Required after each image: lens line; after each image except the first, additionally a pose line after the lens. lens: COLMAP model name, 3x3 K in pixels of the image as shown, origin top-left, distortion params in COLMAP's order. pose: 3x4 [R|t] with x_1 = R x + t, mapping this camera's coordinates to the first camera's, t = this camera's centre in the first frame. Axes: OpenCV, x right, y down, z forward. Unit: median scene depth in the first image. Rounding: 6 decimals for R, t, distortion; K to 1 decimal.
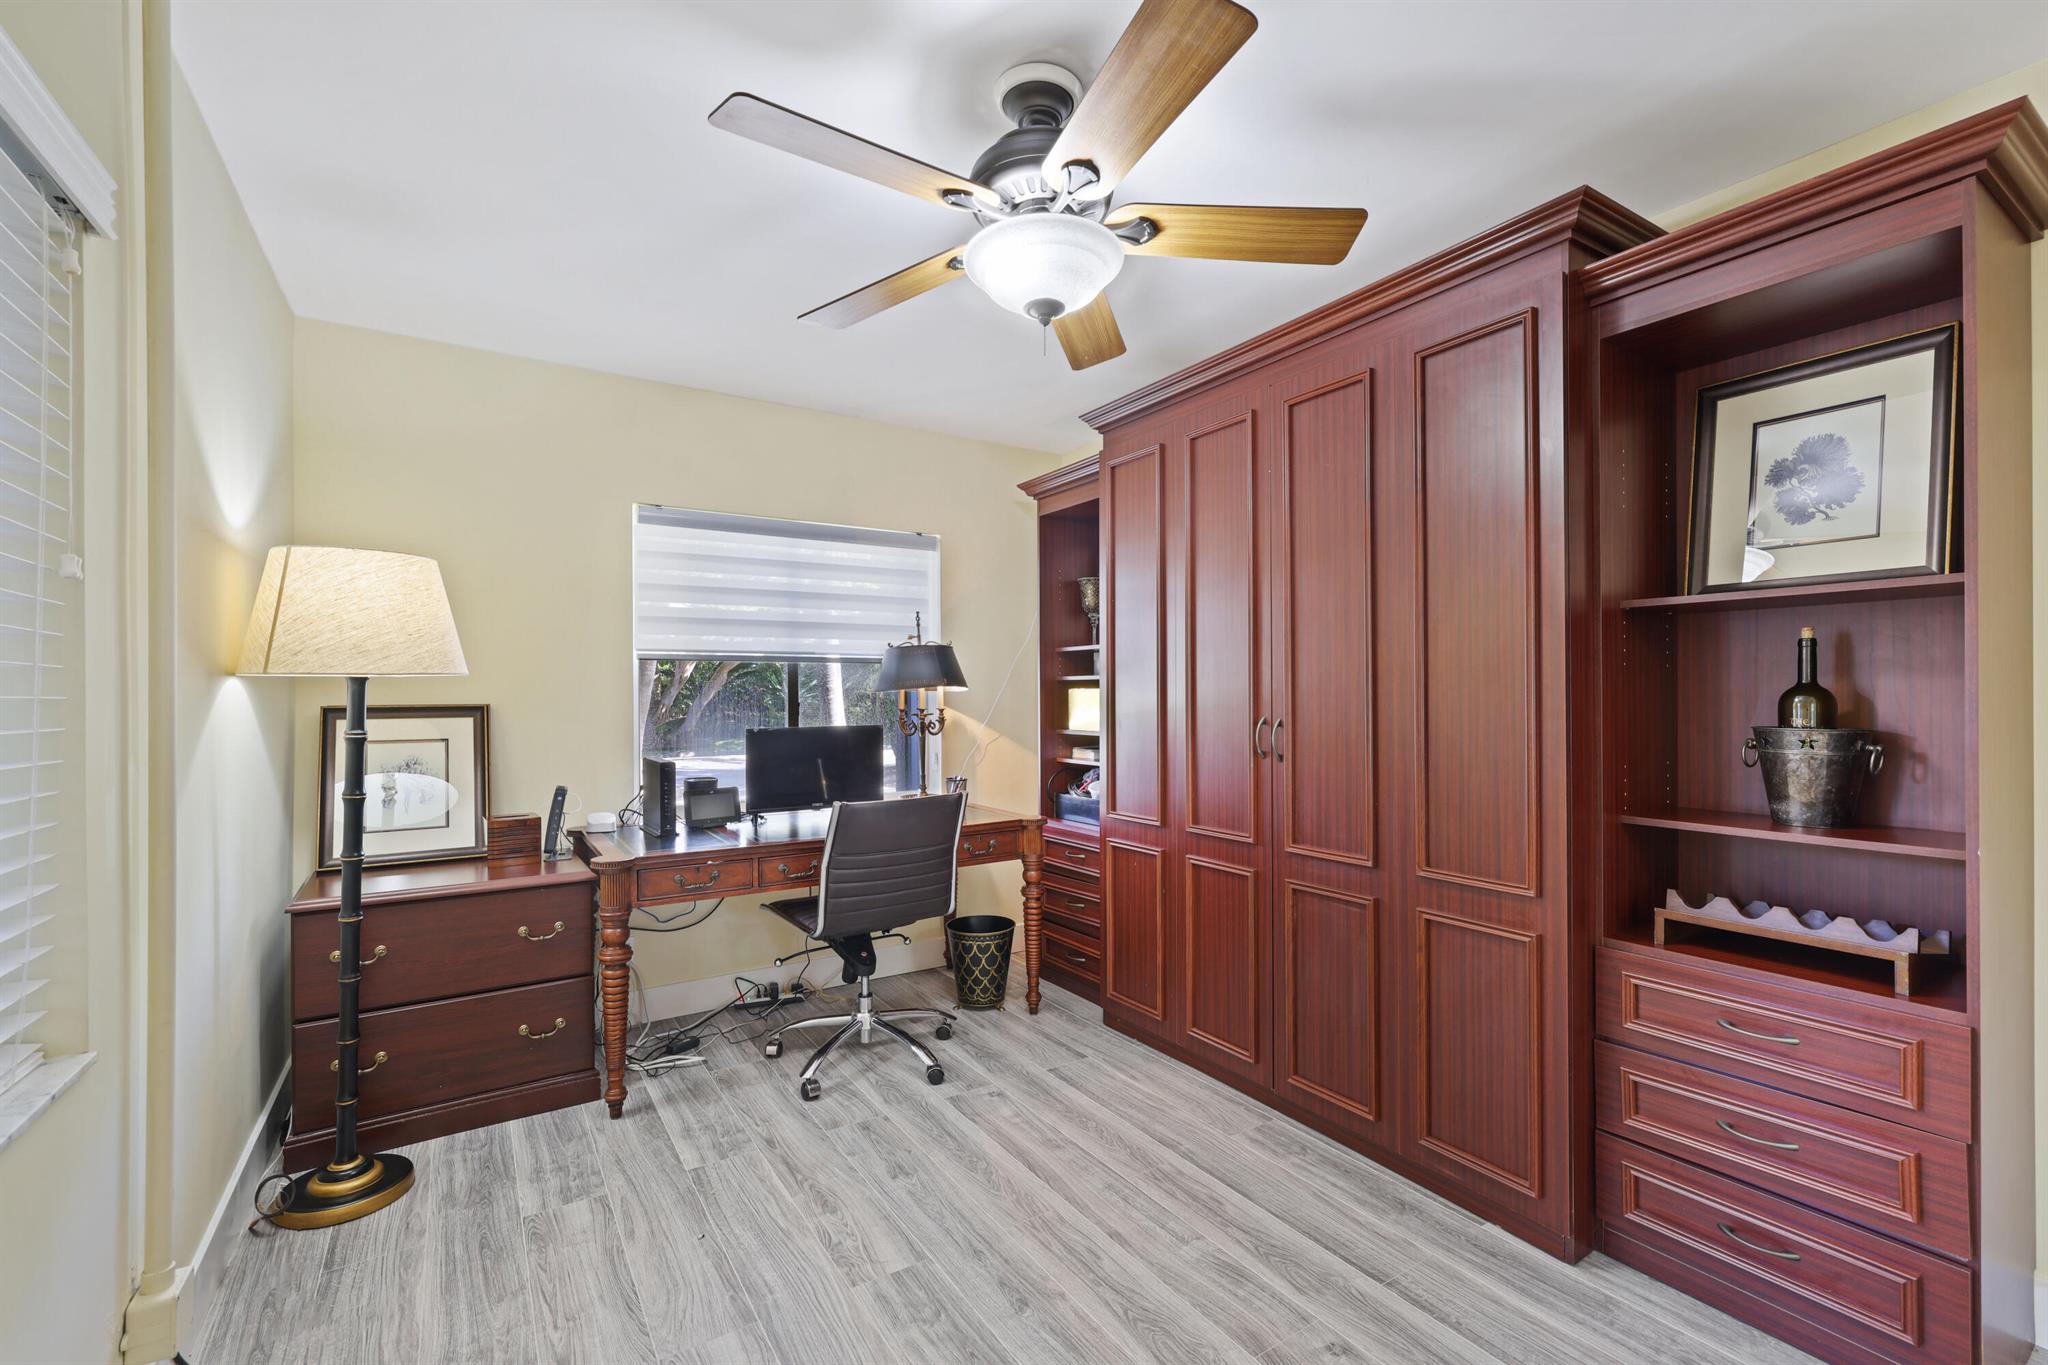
lens RADIAL K [[879.7, 0, 1018.6], [0, 879.7, 687.7], [0, 0, 1]] dist [0.001812, -0.000052]
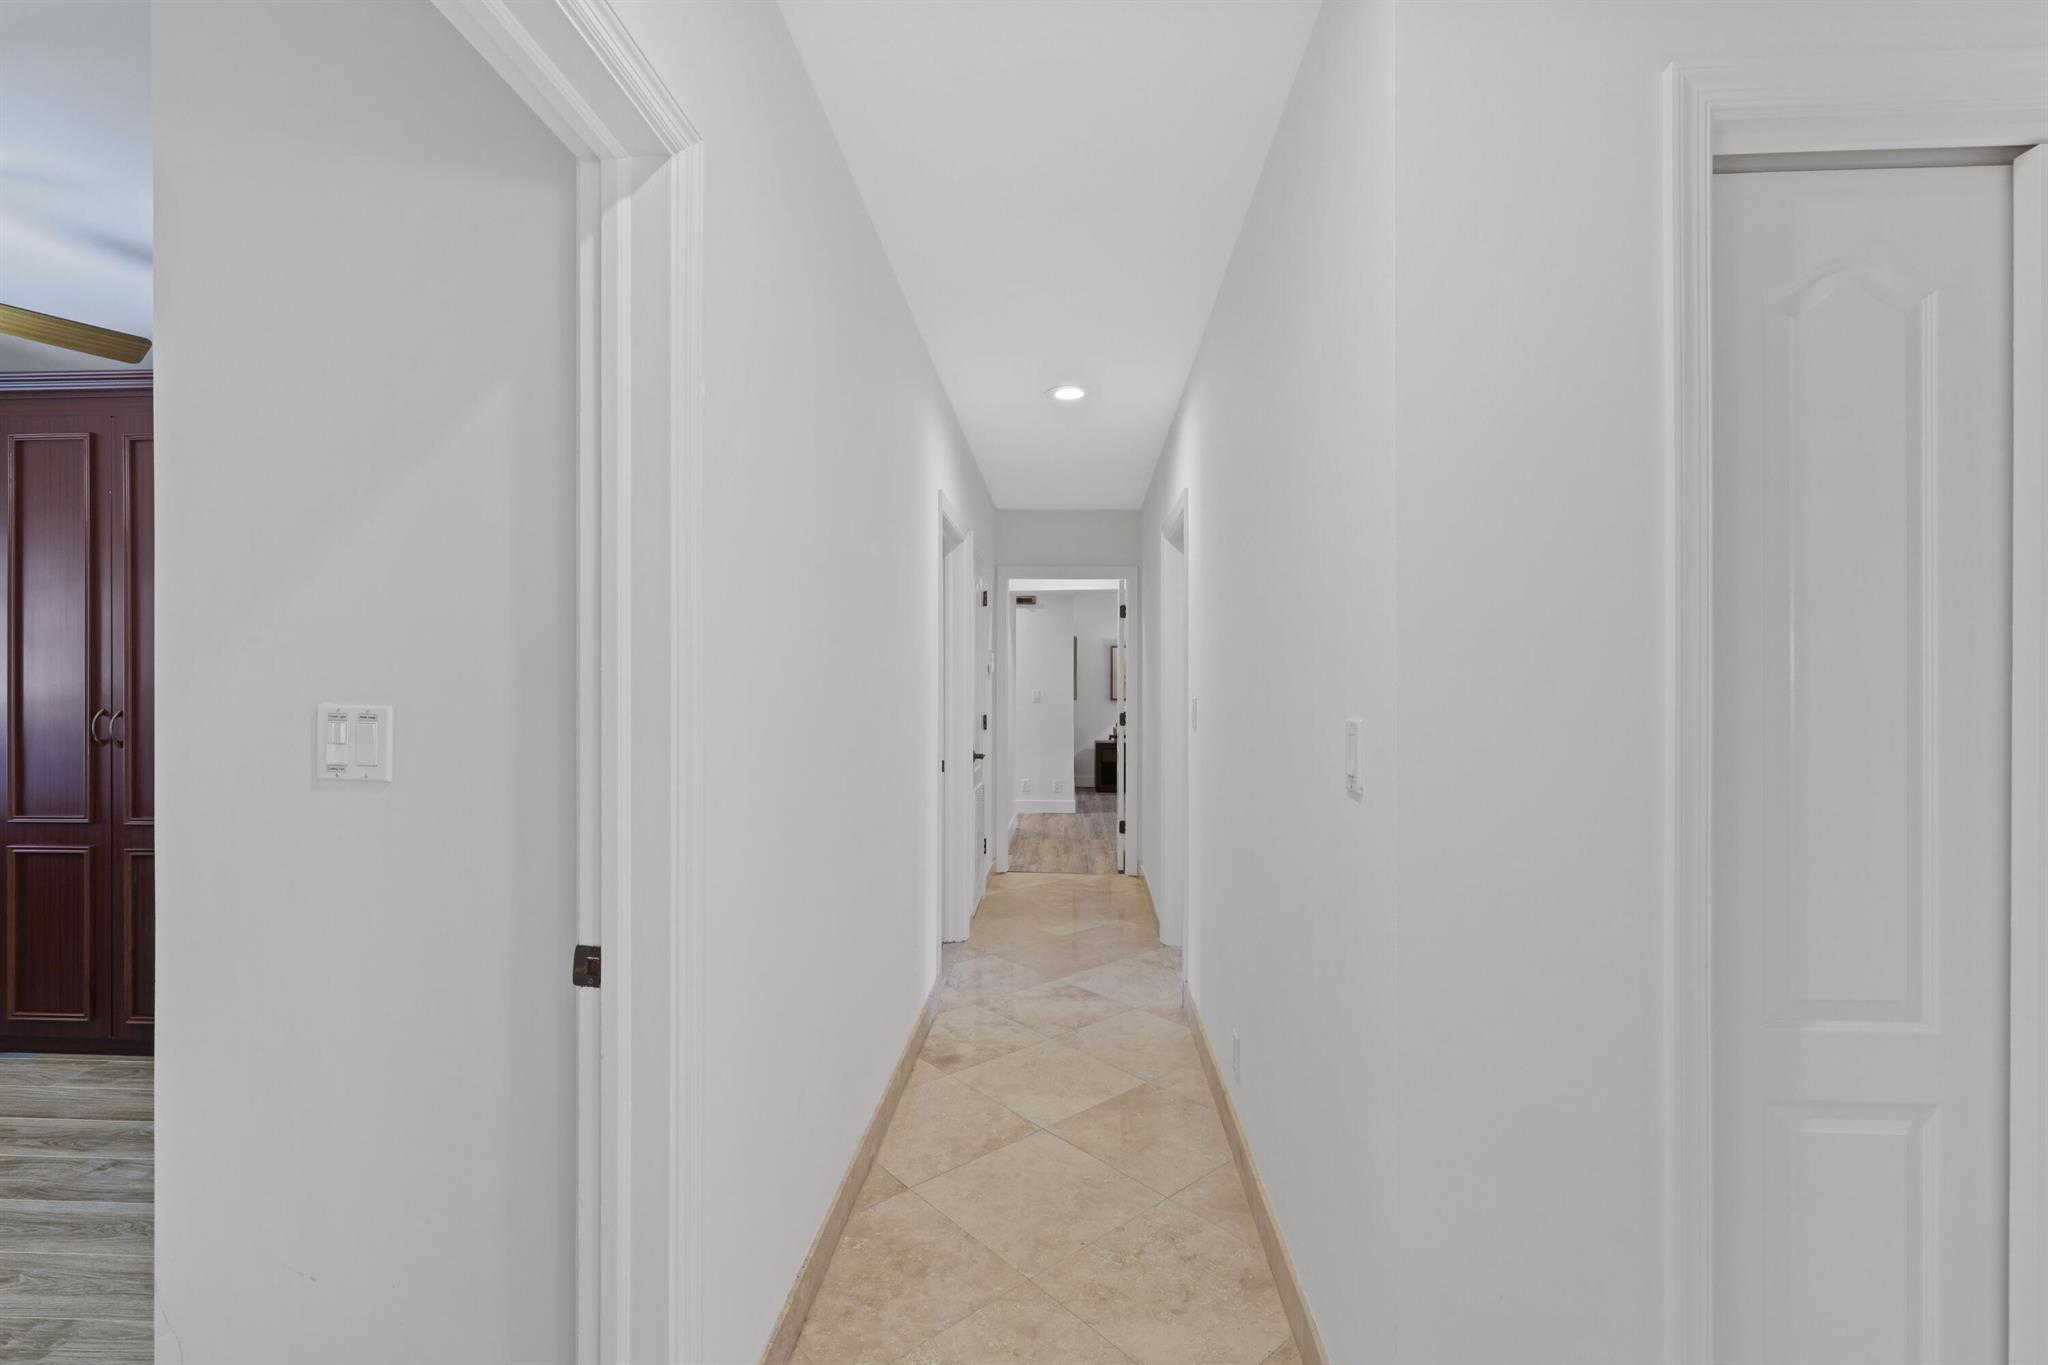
lens RADIAL K [[879.7, 0, 1024.0], [0, 879.7, 684.2], [0, 0, 1]] dist [0.001812, -0.000052]
pose [[0.584109, 0.004662, 0.811662, 0.052630], [-0.001728, 0.999988, -0.004500, 0.004627], [-0.811673, 0.001226, 0.584111, -0.631438]]
